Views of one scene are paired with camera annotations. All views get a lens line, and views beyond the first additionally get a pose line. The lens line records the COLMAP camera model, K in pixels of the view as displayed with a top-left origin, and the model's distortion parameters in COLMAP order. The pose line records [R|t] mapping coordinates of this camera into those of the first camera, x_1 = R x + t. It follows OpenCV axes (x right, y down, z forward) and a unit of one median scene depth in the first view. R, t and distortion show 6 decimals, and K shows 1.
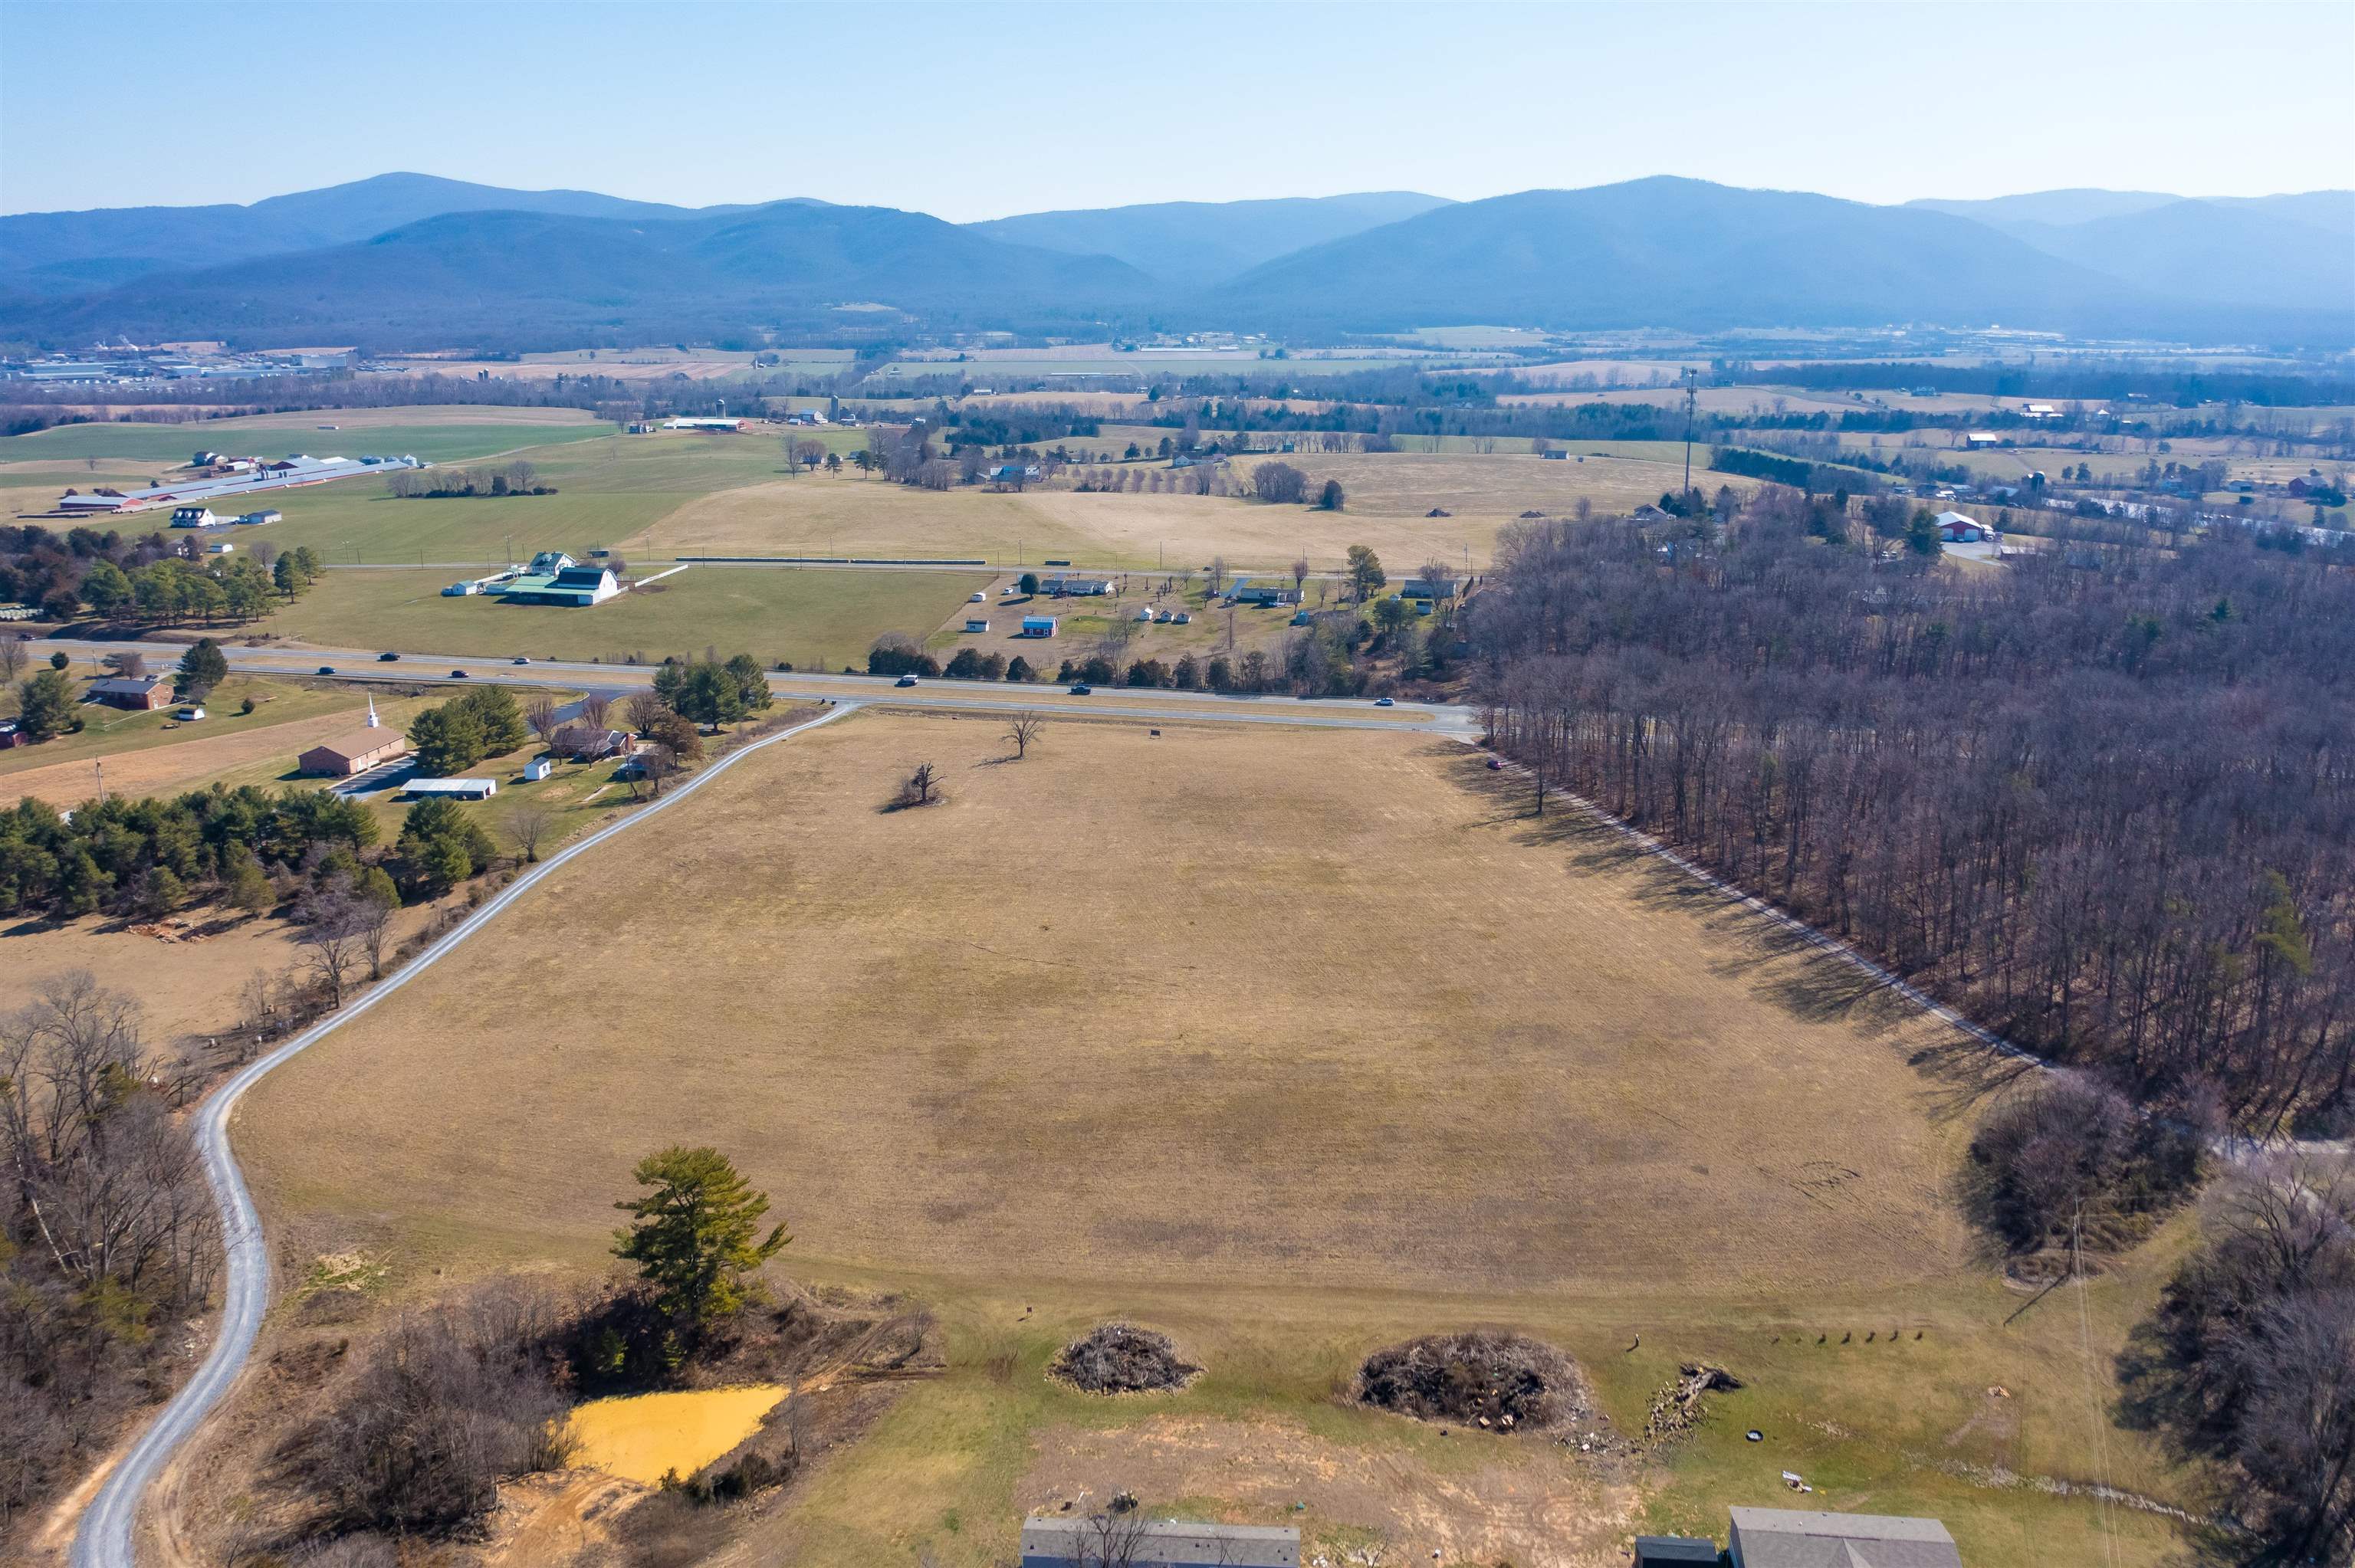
lens RADIAL K [[1865.0, 0, 1178.3], [0, 1865.0, 786.1], [0, 0, 1]] dist [-0.007296, -0.001985]
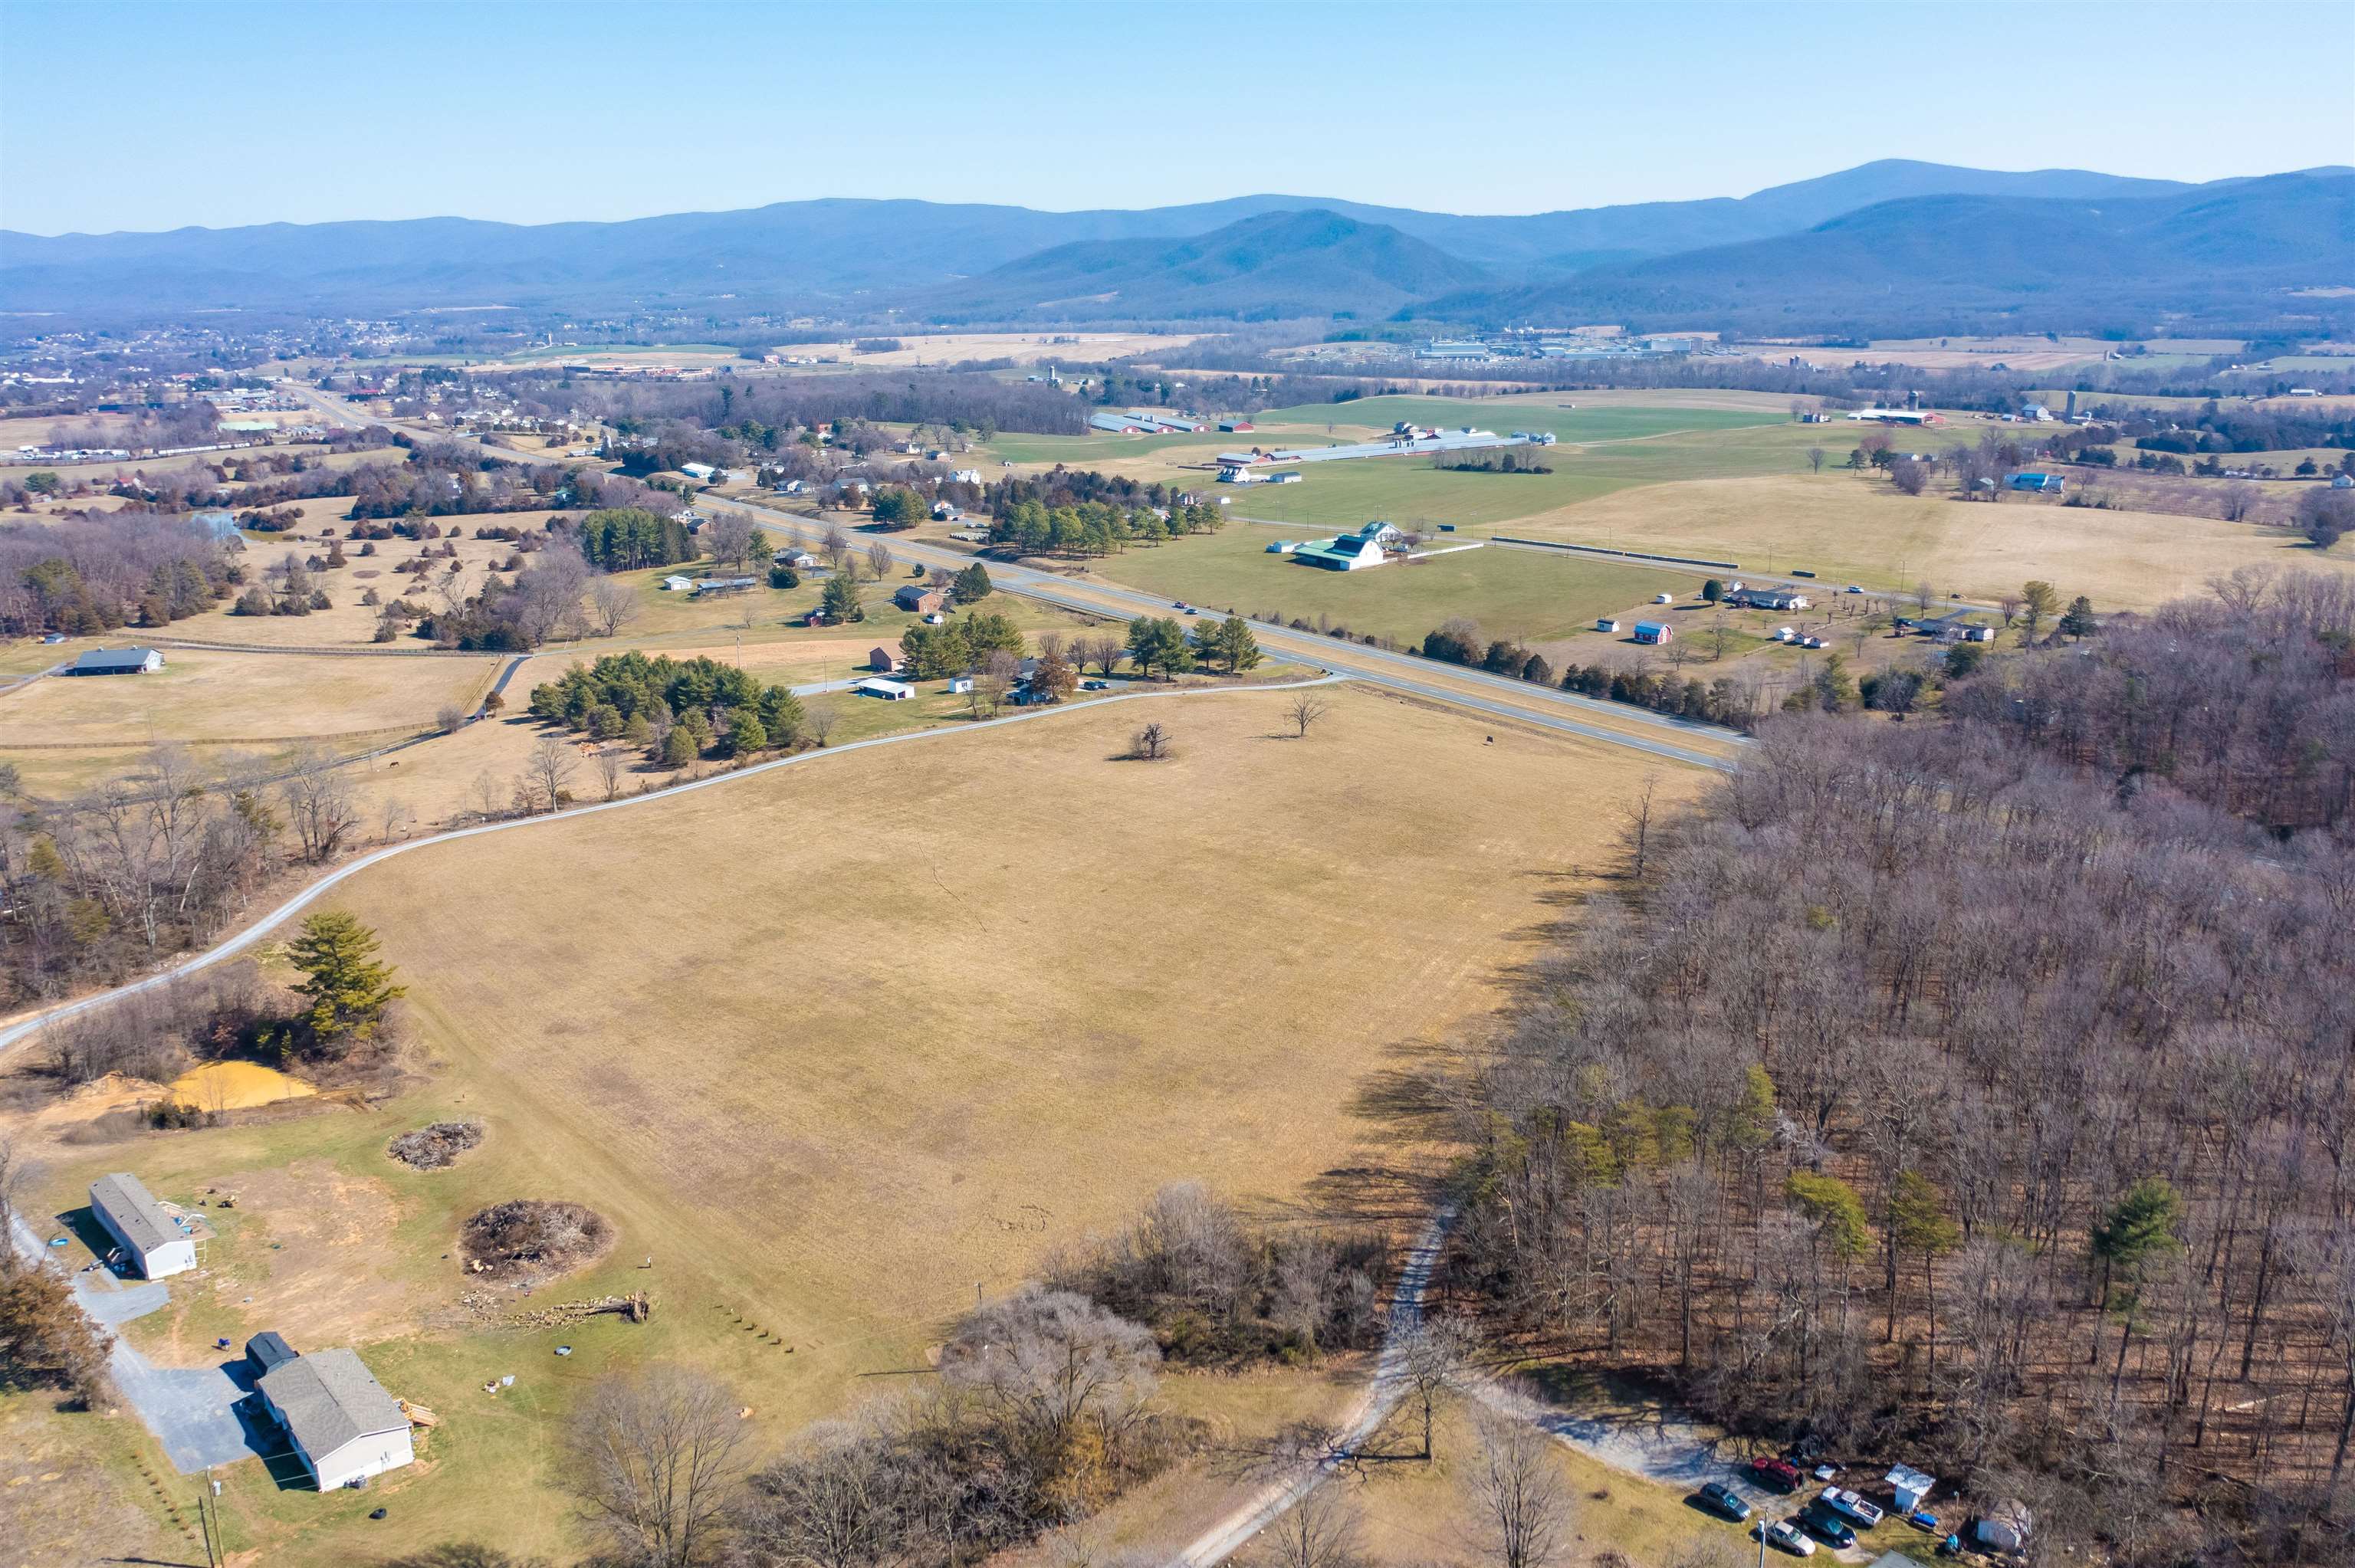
lens RADIAL K [[1865.0, 0, 1176.3], [0, 1865.0, 781.4], [0, 0, 1]] dist [-0.007296, -0.001985]
pose [[0.740717, 0.165227, -0.651183, 0.129632], [-0.162085, 0.984603, 0.065456, -0.011324], [0.651972, 0.057062, 0.756093, 0.041253]]
